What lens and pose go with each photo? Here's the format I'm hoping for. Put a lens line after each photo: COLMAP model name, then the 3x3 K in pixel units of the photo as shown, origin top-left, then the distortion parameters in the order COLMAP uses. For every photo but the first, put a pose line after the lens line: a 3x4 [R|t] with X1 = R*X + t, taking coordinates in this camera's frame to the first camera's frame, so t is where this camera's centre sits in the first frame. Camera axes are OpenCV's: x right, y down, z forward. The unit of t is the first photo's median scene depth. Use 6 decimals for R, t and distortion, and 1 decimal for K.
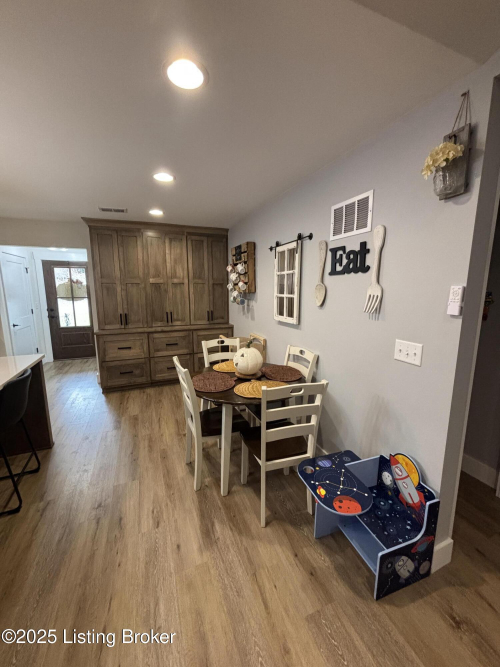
lens RADIAL K [[266.1, 0, 250.0], [0, 266.1, 333.5], [0, 0, 1]] dist [-0.001400, -0.000347]
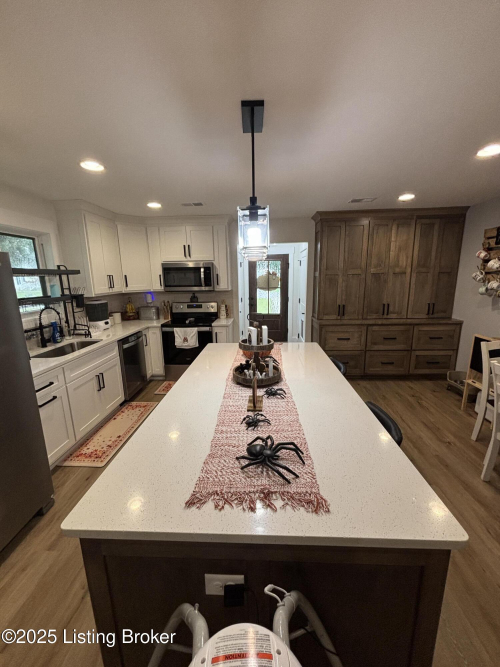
lens RADIAL K [[266.1, 0, 250.0], [0, 266.1, 333.5], [0, 0, 1]] dist [-0.001400, -0.000347]
pose [[0.911512, 0.069336, -0.405388, -0.355951], [-0.050347, 0.997085, 0.057332, -0.005879], [0.408181, -0.031849, 0.912345, -0.062805]]
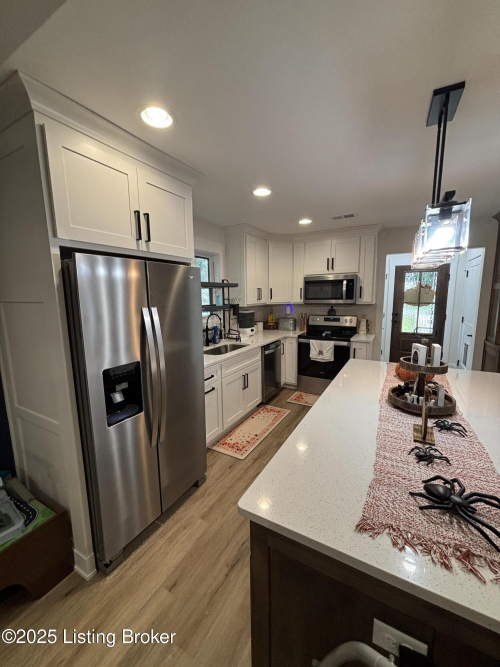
lens RADIAL K [[266.0, 0, 250.0], [0, 266.0, 333.5], [0, 0, 1]] dist [0.001686, -0.000040]
pose [[0.632847, 0.105721, -0.767025, -0.397255], [-0.116030, 0.992397, 0.041052, 0.006563], [0.765533, 0.063018, 0.640303, -0.089098]]
